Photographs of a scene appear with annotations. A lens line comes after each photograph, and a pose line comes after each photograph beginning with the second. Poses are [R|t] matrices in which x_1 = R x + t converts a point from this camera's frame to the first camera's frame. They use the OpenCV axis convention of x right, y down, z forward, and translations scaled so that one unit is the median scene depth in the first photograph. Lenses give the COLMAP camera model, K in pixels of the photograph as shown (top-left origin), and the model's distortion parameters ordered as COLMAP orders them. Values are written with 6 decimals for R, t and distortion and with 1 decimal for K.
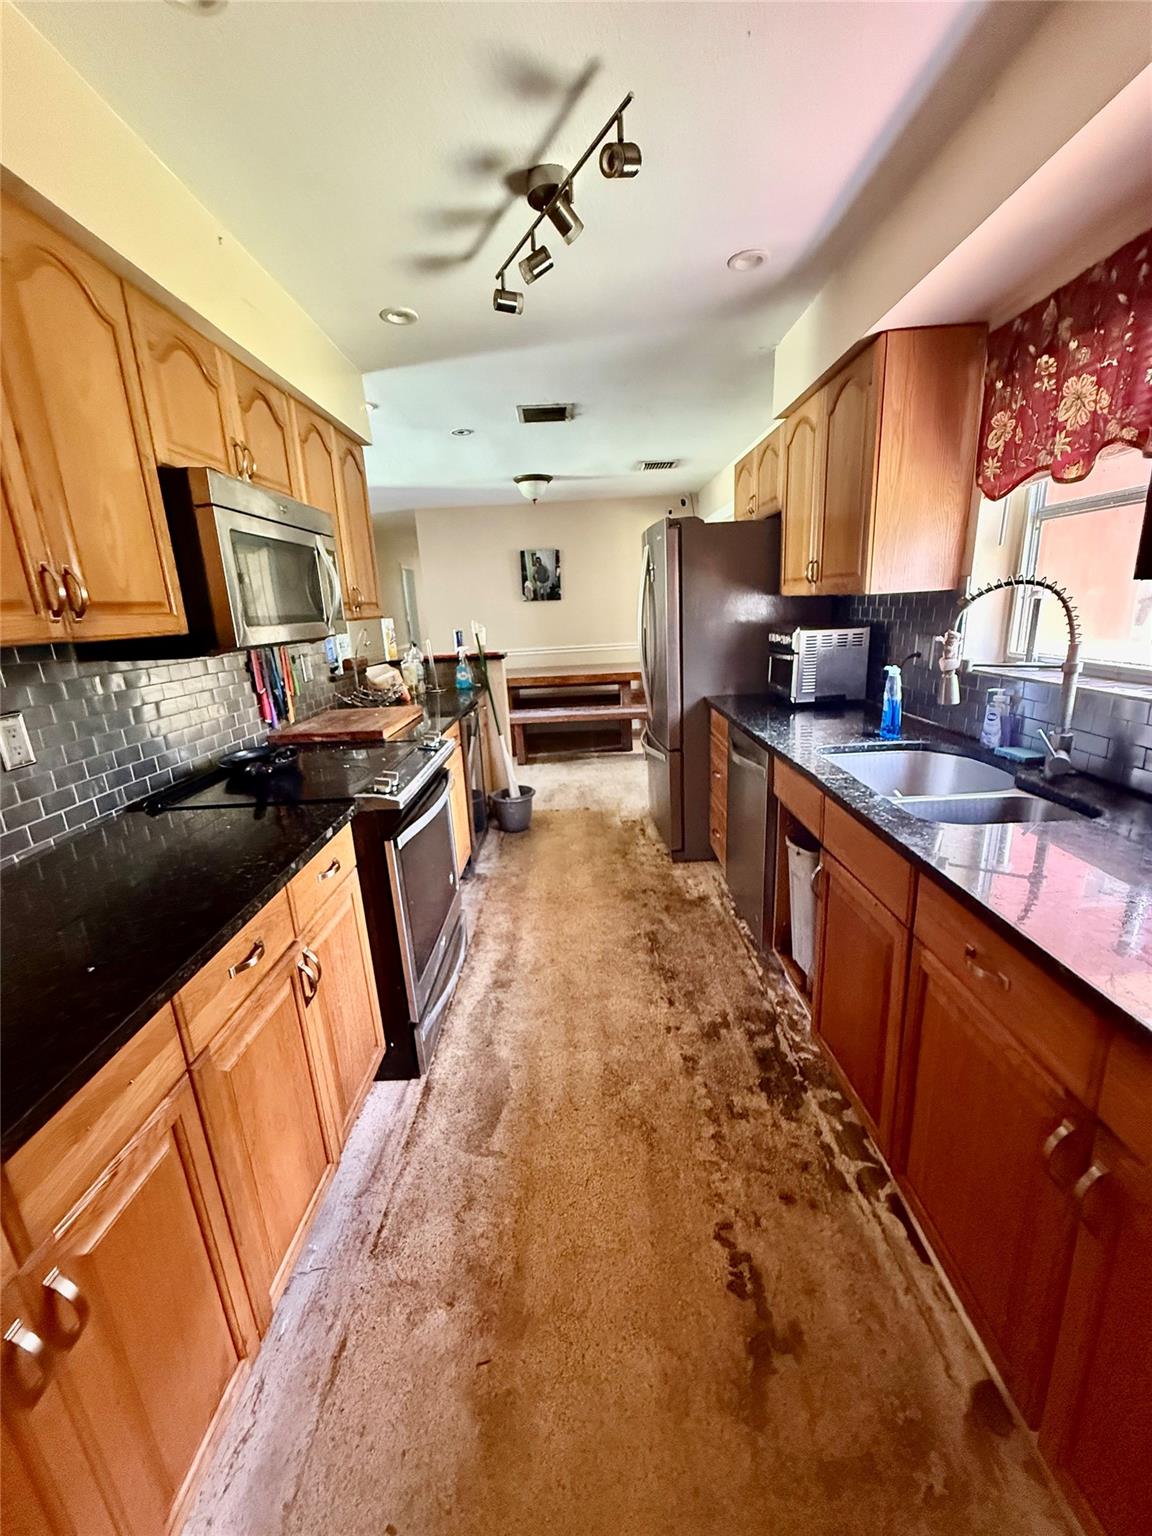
lens RADIAL K [[613.4, 0, 578.1], [0, 613.4, 763.3], [0, 0, 1]] dist [0.000240, -0.000094]
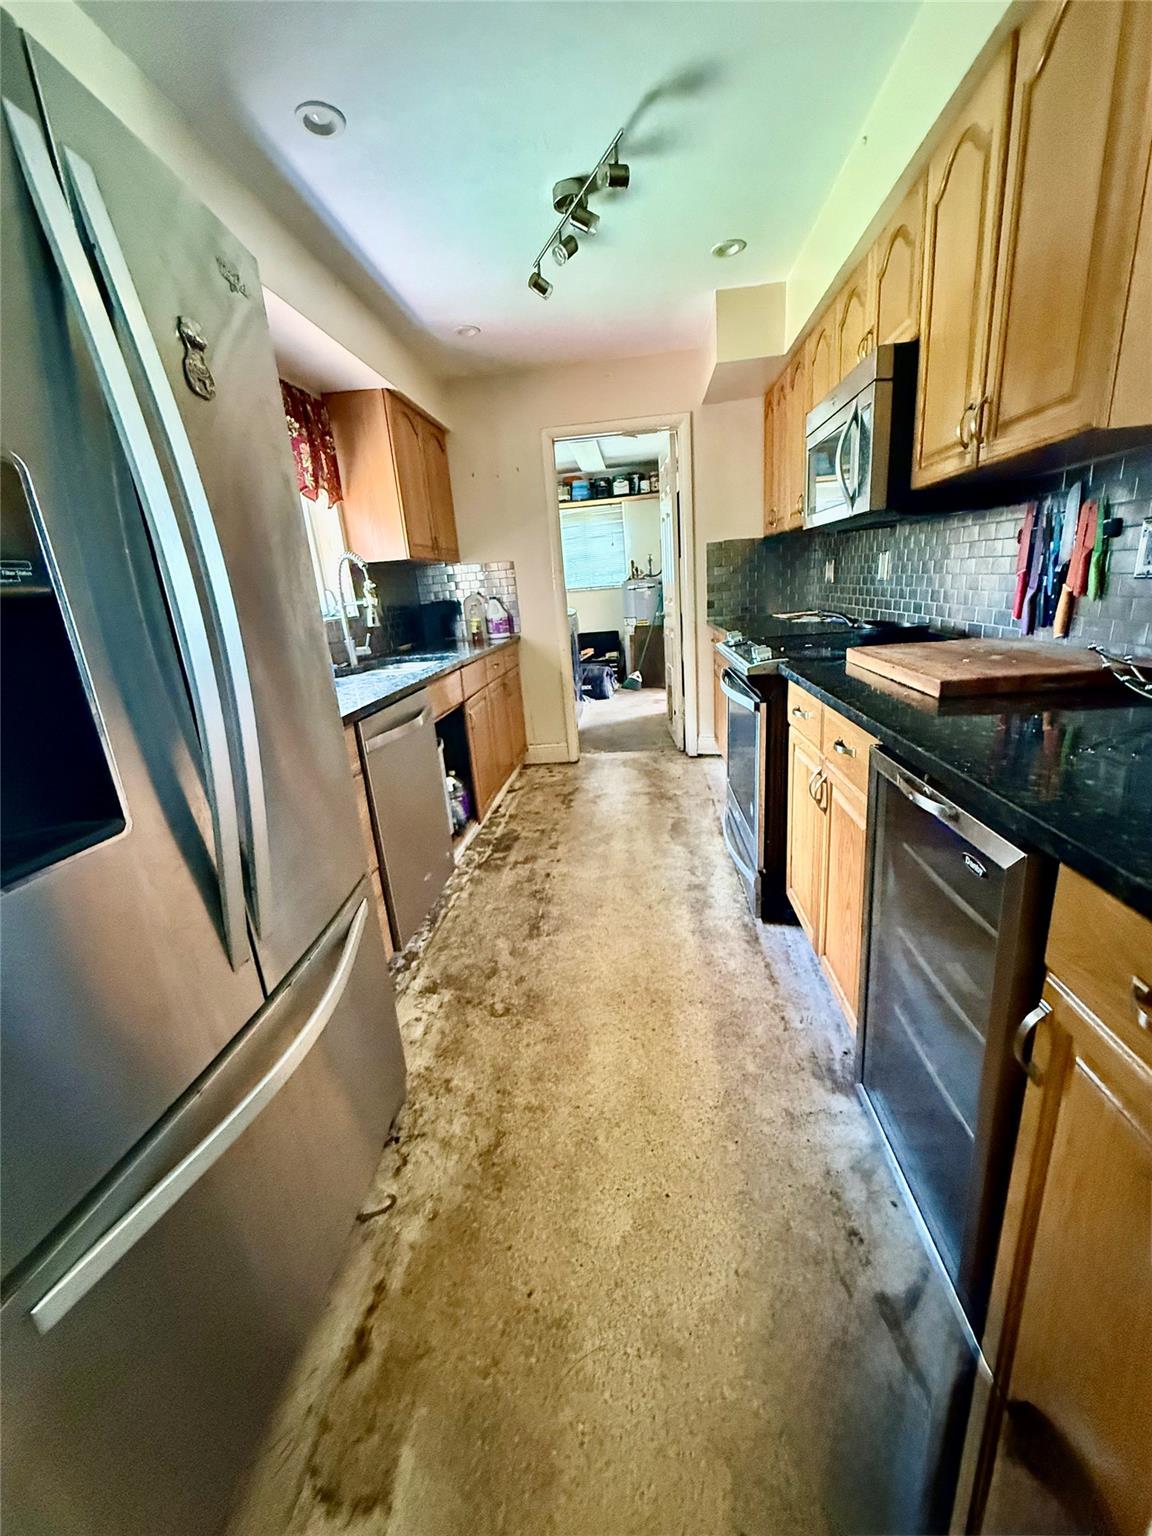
lens RADIAL K [[613.4, 0, 577.2], [0, 613.4, 772.8], [0, 0, 1]] dist [0.000240, -0.000094]
pose [[-0.987218, 0.092810, 0.129567, -0.083943], [0.147096, 0.843525, 0.516554, -0.407914], [-0.061352, 0.529010, -0.846395, 1.962327]]
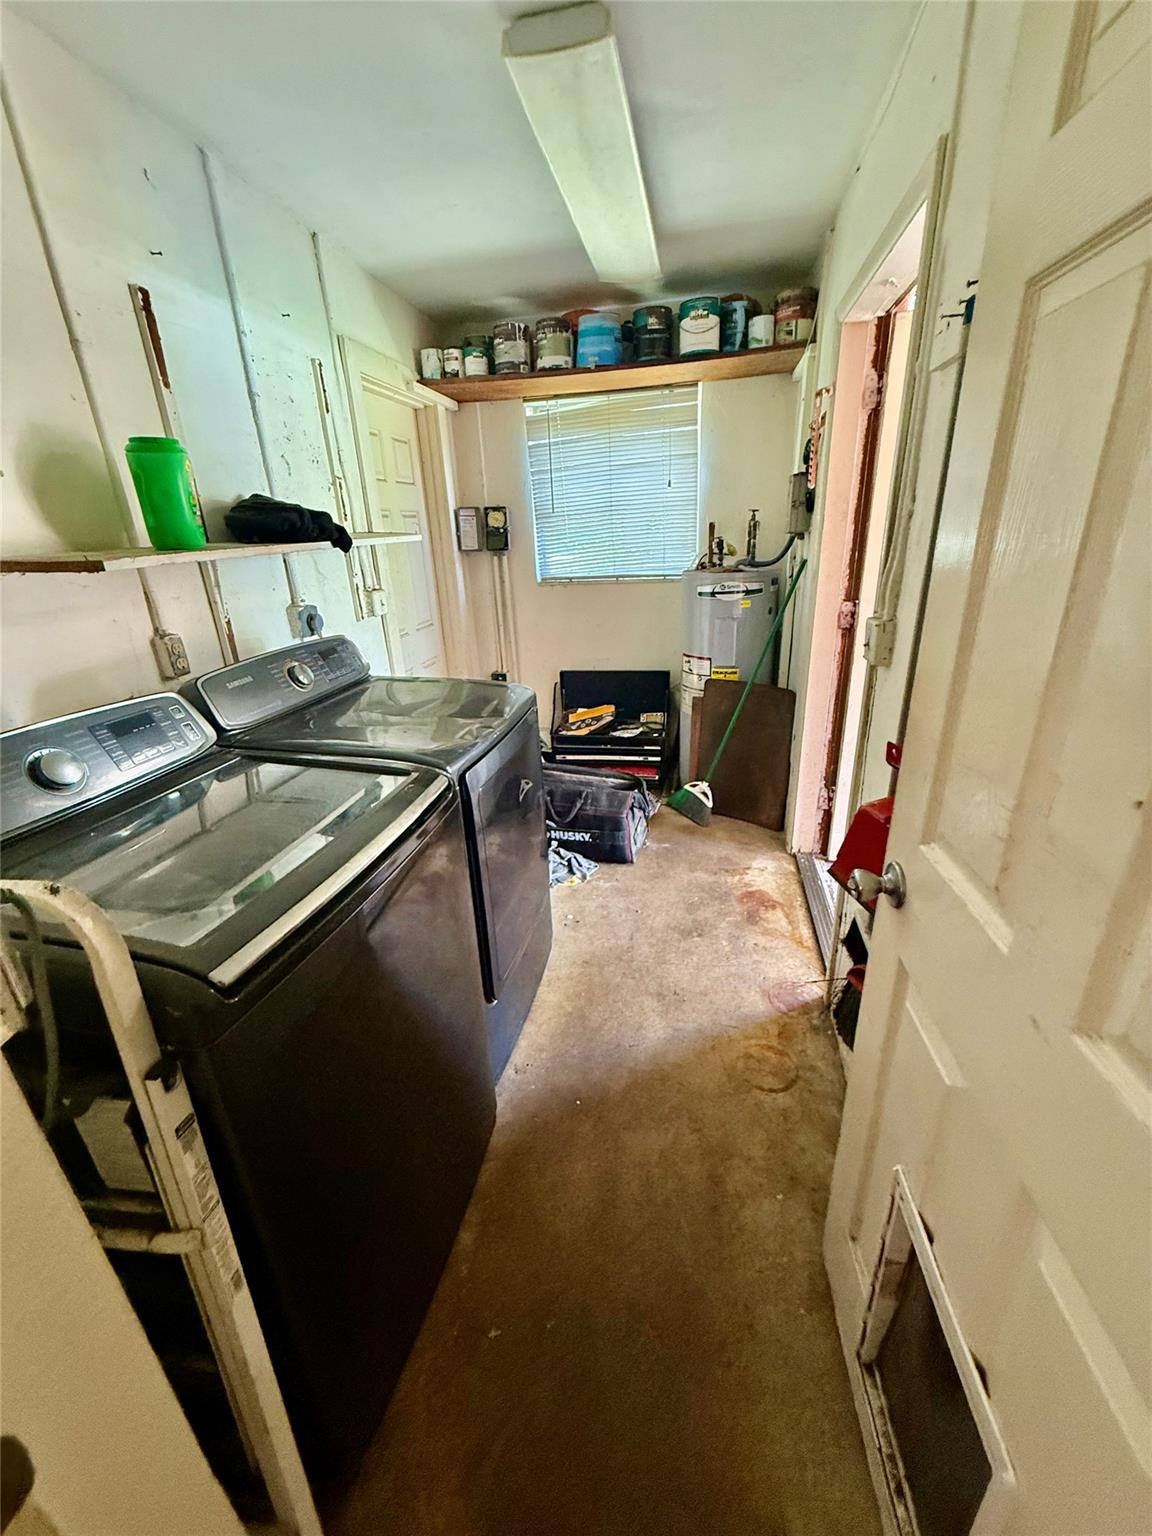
lens RADIAL K [[613.4, 0, 577.5], [0, 613.4, 779.1], [0, 0, 1]] dist [0.000240, -0.000094]
pose [[-0.977393, 0.017642, 0.210694, -0.065758], [0.138062, 0.807981, 0.572804, -0.243088], [-0.160131, 0.588944, -0.792151, 1.193636]]
